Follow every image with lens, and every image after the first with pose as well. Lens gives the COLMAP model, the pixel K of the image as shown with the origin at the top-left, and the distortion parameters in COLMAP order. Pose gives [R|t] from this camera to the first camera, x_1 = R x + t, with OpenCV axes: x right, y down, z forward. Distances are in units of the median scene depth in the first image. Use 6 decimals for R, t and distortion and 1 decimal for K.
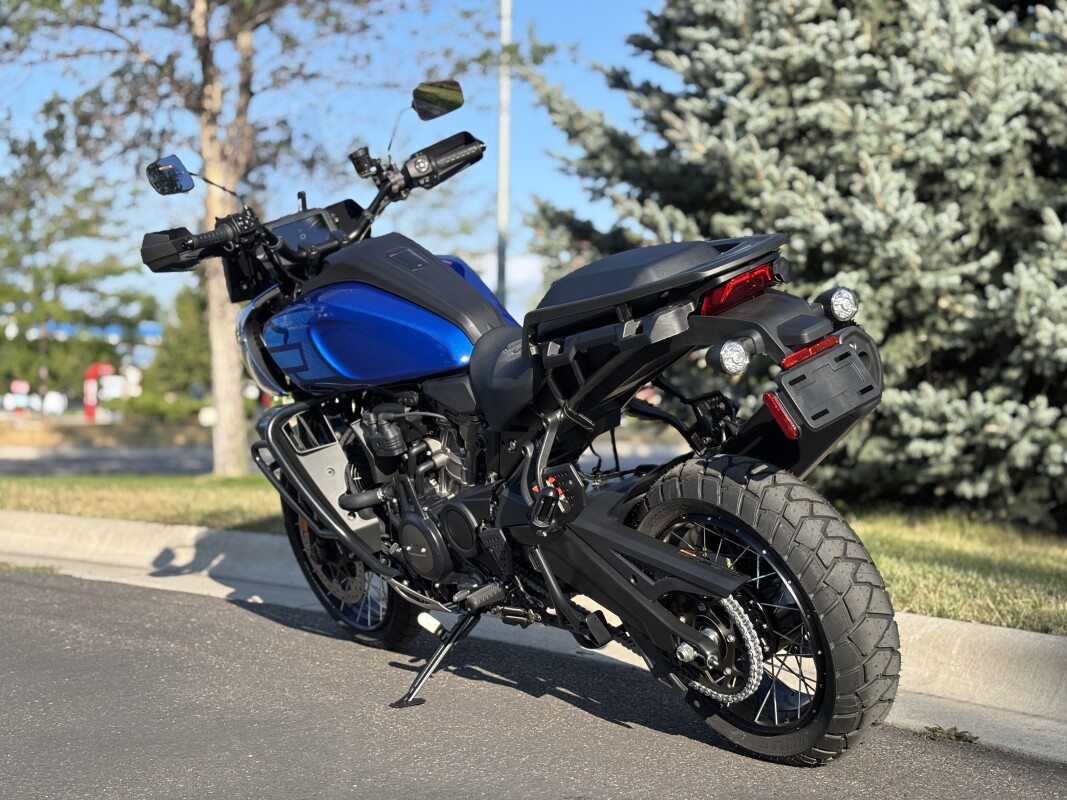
lens RADIAL K [[1631.4, 0, 534.7], [0, 1631.4, 407.0], [0, 0, 1]] dist [0.019232, 0.000000]
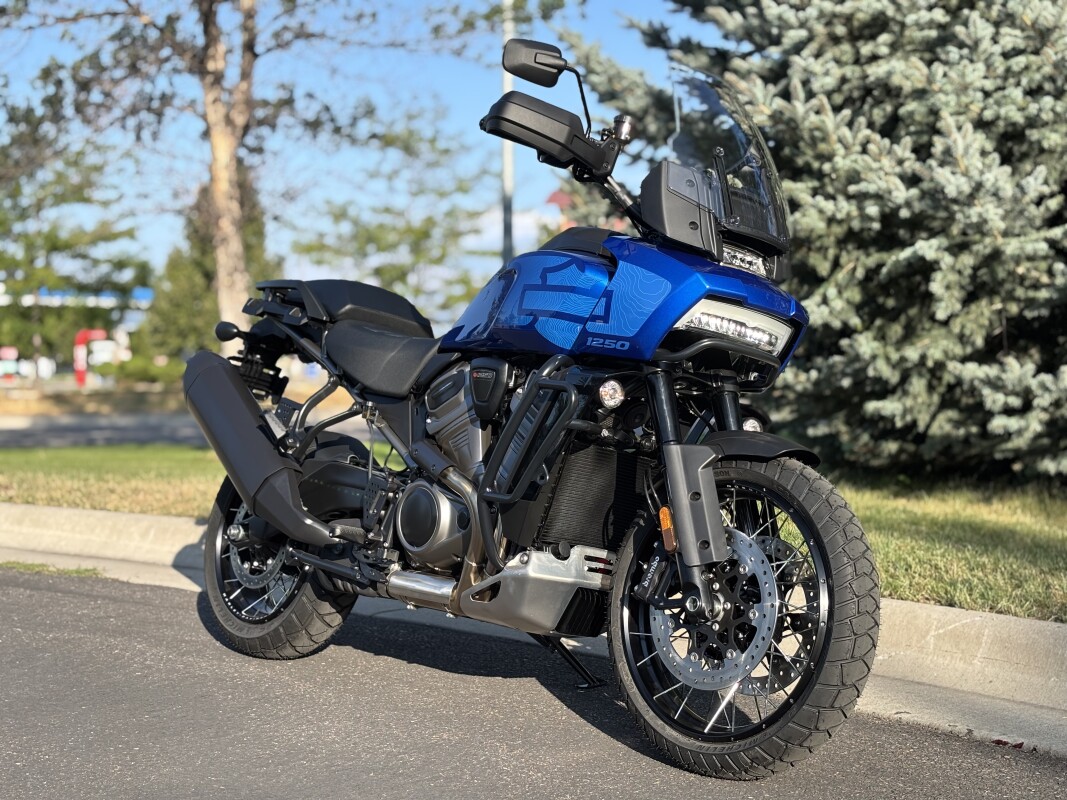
lens RADIAL K [[1631.4, 0, 533.9], [0, 1631.4, 395.7], [0, 0, 1]] dist [0.019232, 0.000000]
pose [[0.999812, -0.017909, 0.007459, -0.038700], [0.017751, 0.999628, 0.020707, -0.013983], [-0.007827, -0.020571, 0.999758, 0.047863]]
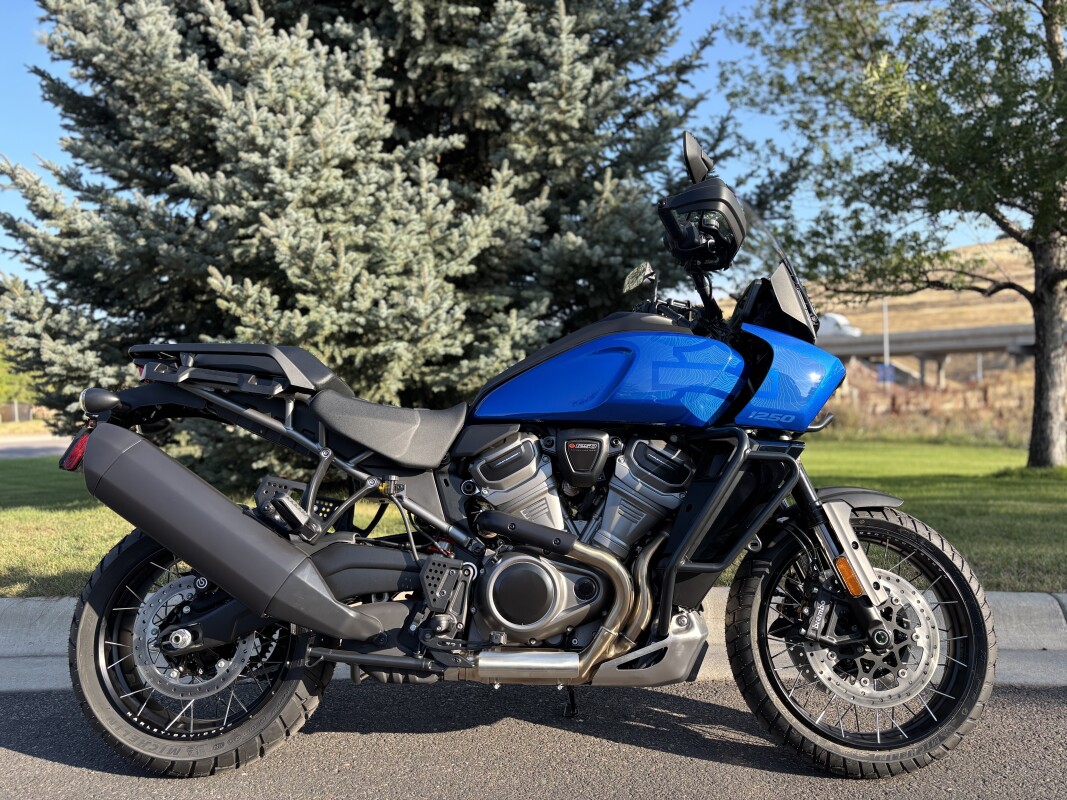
lens RADIAL K [[807.6, 0, 531.6], [0, 807.6, 395.2], [0, 0, 1]] dist [-0.004392, -0.004022]
pose [[0.648981, -0.001152, 0.760804, -0.248141], [0.010866, 0.999911, -0.007756, -0.024055], [-0.760727, 0.013300, 0.648936, 0.379749]]
